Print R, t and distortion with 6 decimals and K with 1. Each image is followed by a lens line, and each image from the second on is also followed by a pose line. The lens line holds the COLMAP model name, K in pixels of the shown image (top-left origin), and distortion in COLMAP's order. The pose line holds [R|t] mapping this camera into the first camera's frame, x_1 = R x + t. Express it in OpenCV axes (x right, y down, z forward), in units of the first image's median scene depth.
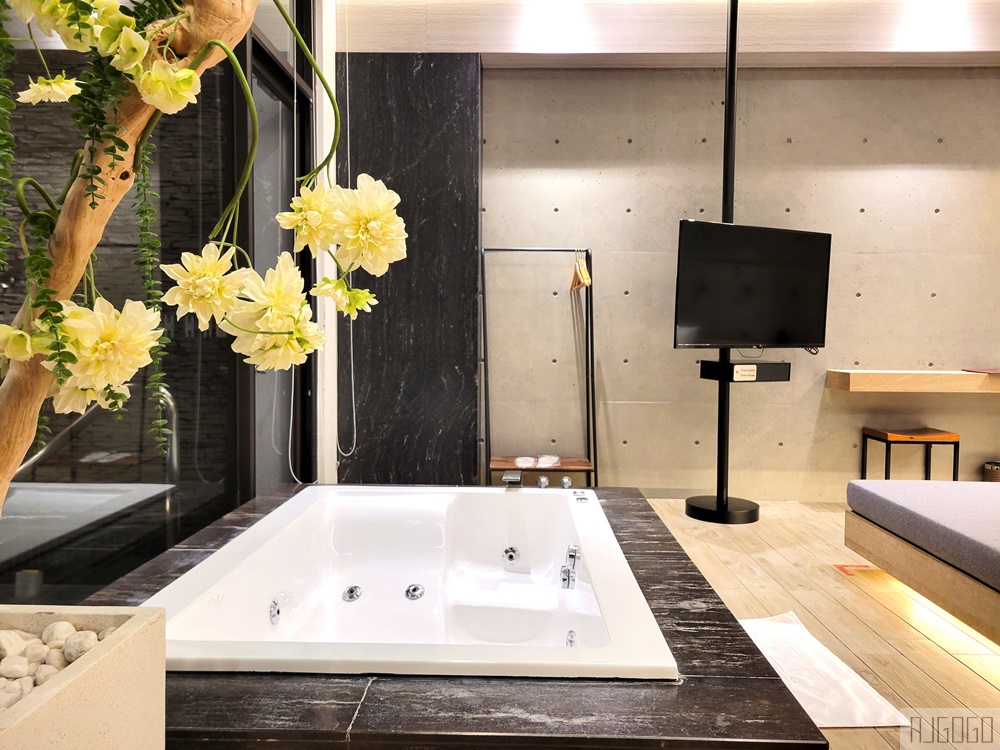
lens RADIAL K [[754.8, 0, 505.2], [0, 754.8, 367.2], [0, 0, 1]] dist [0.049180, -0.033023]
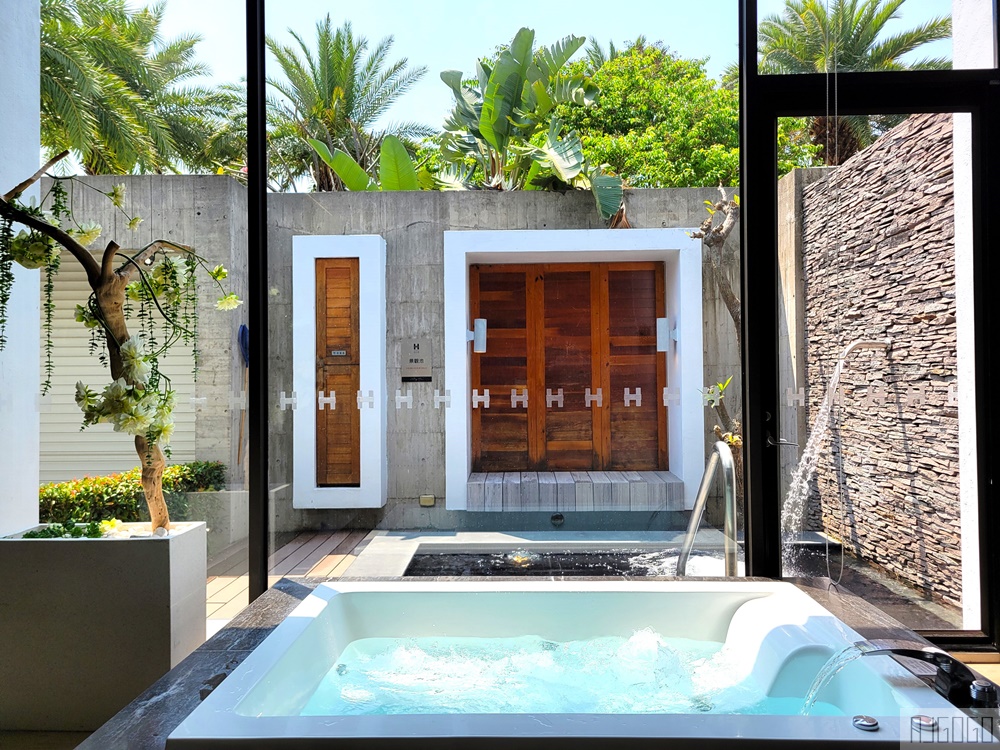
lens RADIAL K [[754.8, 0, 502.0], [0, 754.8, 370.0], [0, 0, 1]] dist [0.049180, -0.033023]
pose [[-0.000734, -0.023229, -0.999730, 0.438465], [-0.032691, 0.999196, -0.023193, -0.036914], [0.999465, 0.032665, -0.001493, 0.488958]]
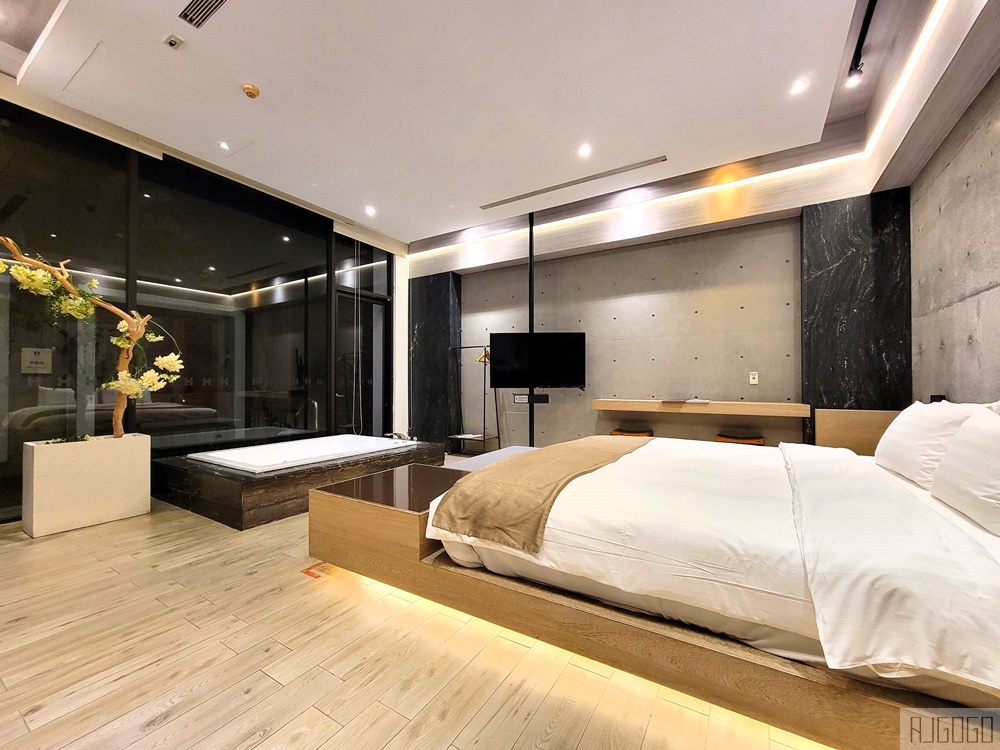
lens RADIAL K [[410.9, 0, 504.3], [0, 410.9, 374.2], [0, 0, 1]] dist [-0.001172, 0.000061]
pose [[0.858202, -0.018315, -0.512985, 0.785734], [-0.013708, 0.998189, -0.058571, 0.005540], [0.513129, 0.057297, 0.856397, -0.054180]]
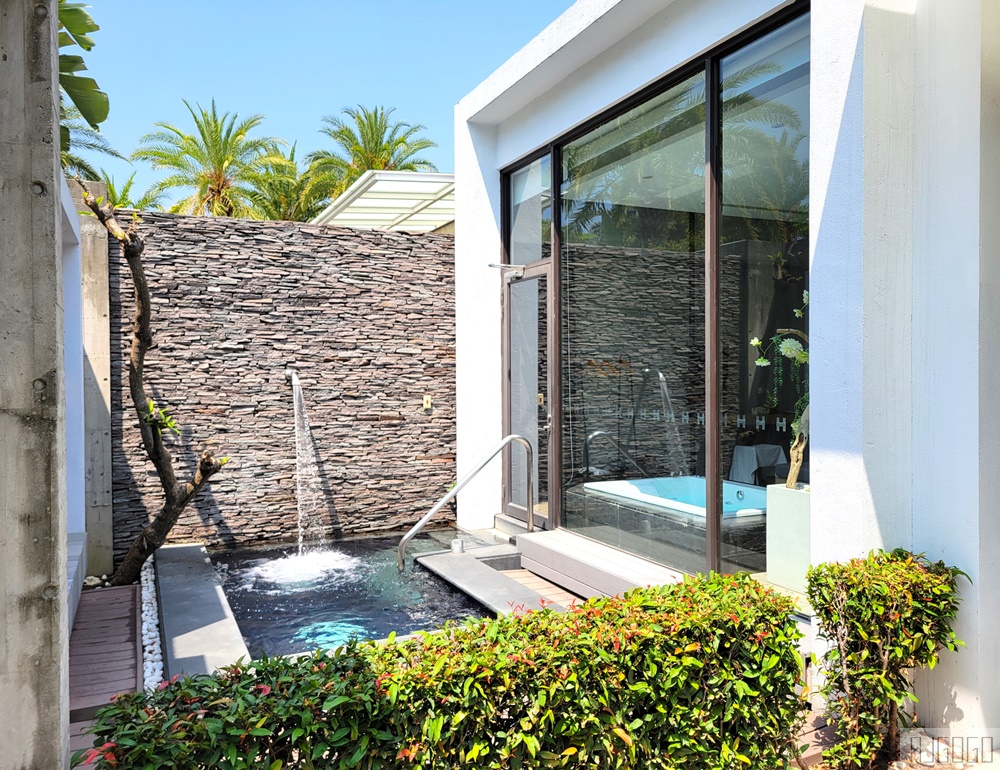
lens RADIAL K [[777.5, 0, 510.1], [0, 777.5, 384.0], [0, 0, 1]] dist [0.049149, -0.035413]
pose [[0.896307, -0.017657, 0.443082, -0.989418], [0.030233, 0.999315, -0.021334, -0.052420], [-0.442401, 0.032517, 0.896227, -0.576191]]
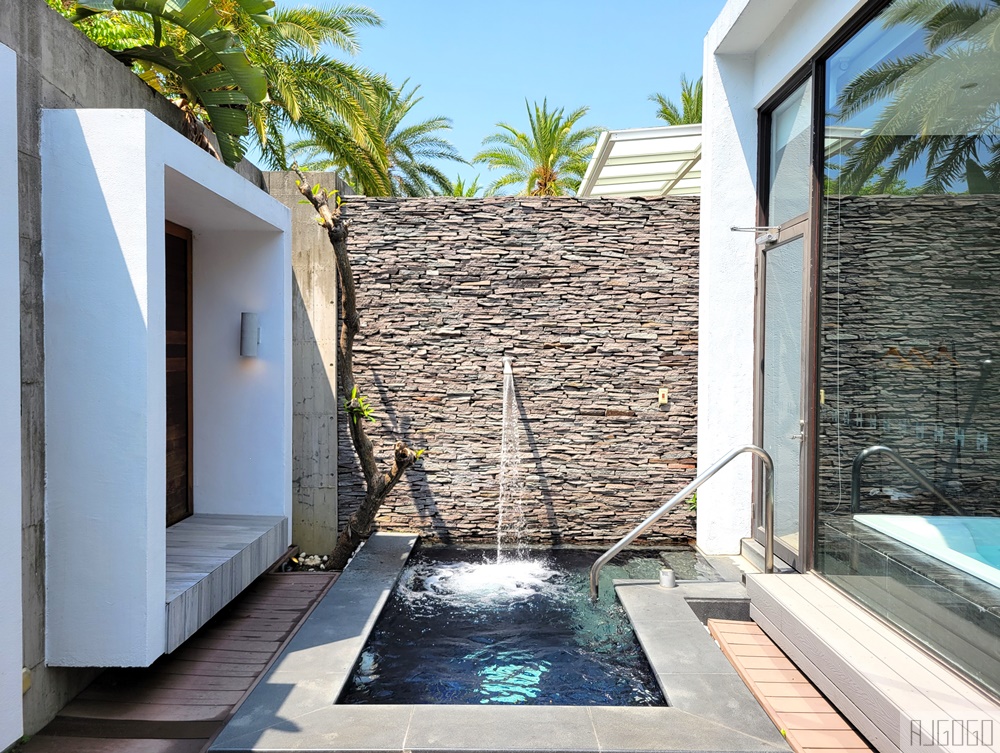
lens RADIAL K [[759.3, 0, 491.7], [0, 759.3, 374.2], [0, 0, 1]] dist [0.041677, -0.014229]
pose [[0.999999, -0.000675, -0.001289, -0.712828], [0.000651, 0.999823, -0.018801, -0.069381], [0.001302, 0.018800, 0.999822, -0.383552]]
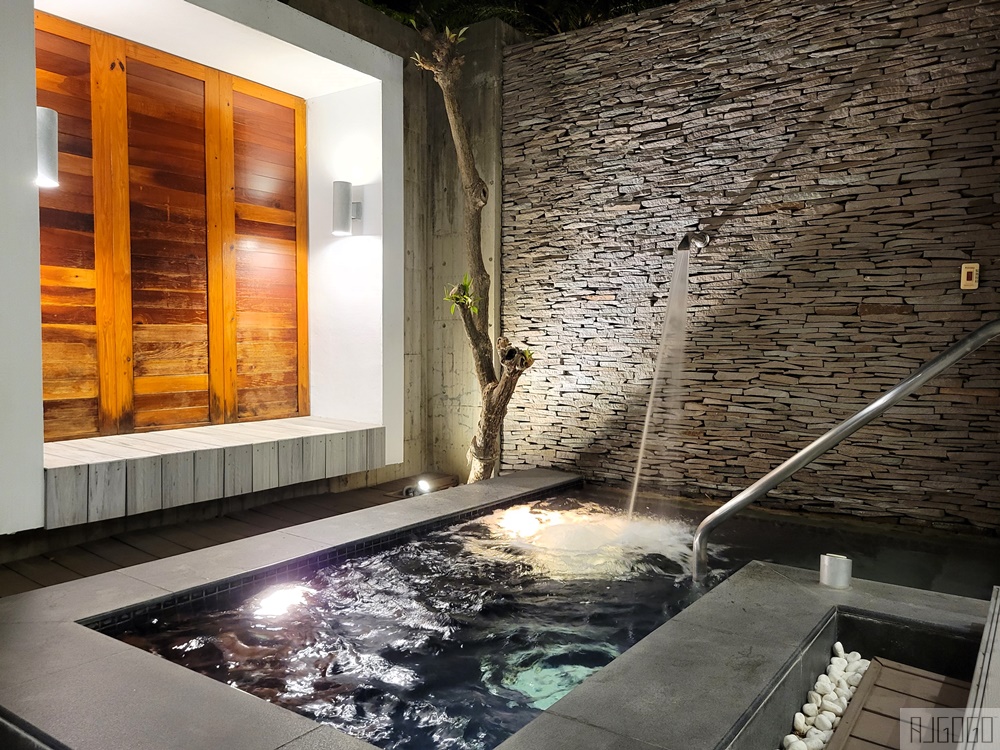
lens RADIAL K [[754.8, 0, 498.8], [0, 754.8, 373.1], [0, 0, 1]] dist [0.049180, -0.033023]
pose [[0.825808, 0.023315, -0.563469, -0.344277], [-0.024443, 0.999686, 0.005541, 0.055630], [0.563421, 0.009197, 0.826119, 0.091728]]
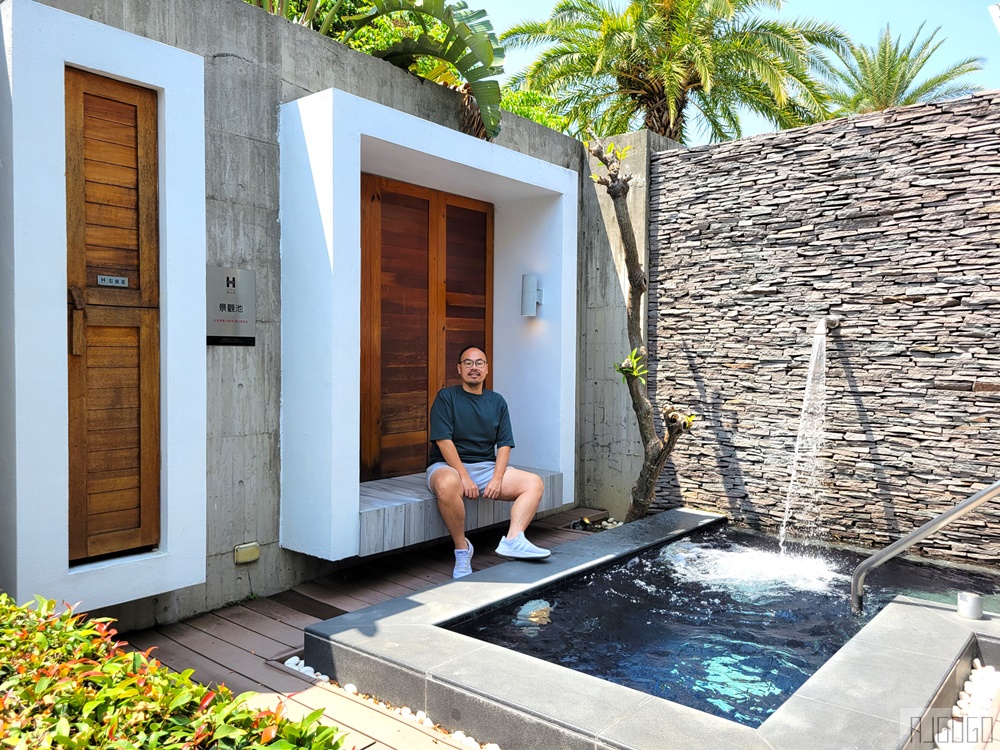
lens RADIAL K [[754.8, 0, 502.3], [0, 754.8, 378.6], [0, 0, 1]] dist [0.049180, -0.033023]
pose [[0.782001, 0.020122, -0.622953, -0.347842], [-0.030105, 0.999532, -0.005504, -0.008905], [0.622550, 0.023058, 0.782240, -0.192035]]
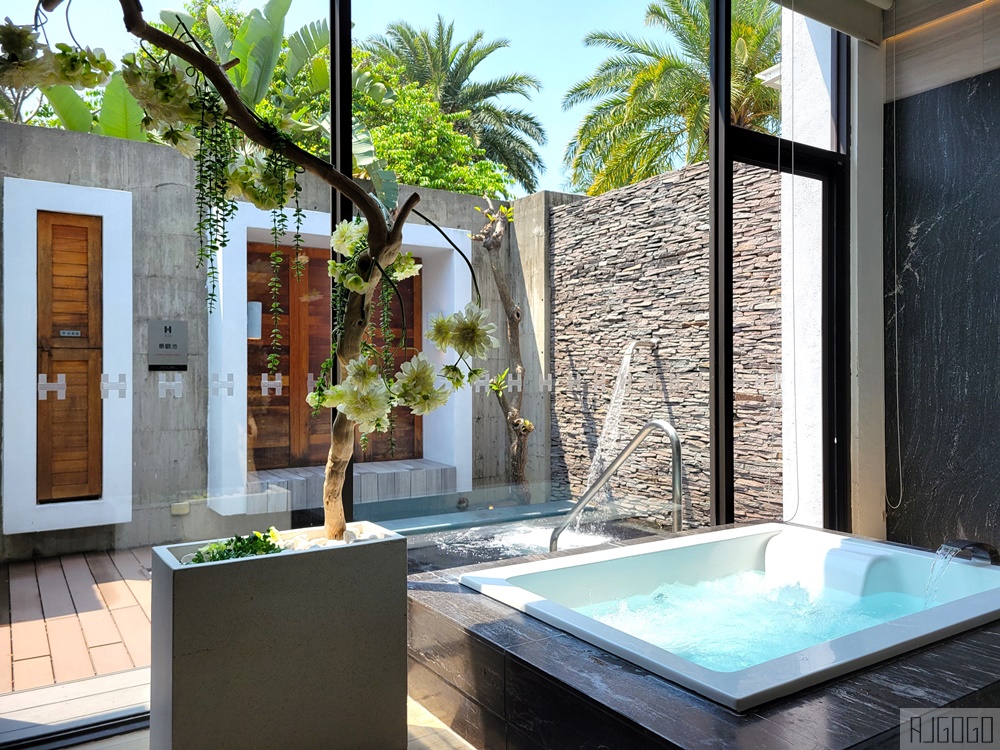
lens RADIAL K [[754.8, 0, 510.0], [0, 754.8, 371.7], [0, 0, 1]] dist [0.049180, -0.033023]
pose [[0.573182, -0.013172, -0.819322, 0.317467], [-0.027688, 0.998988, -0.035431, -0.009833], [0.818960, 0.042994, 0.572238, 0.028233]]
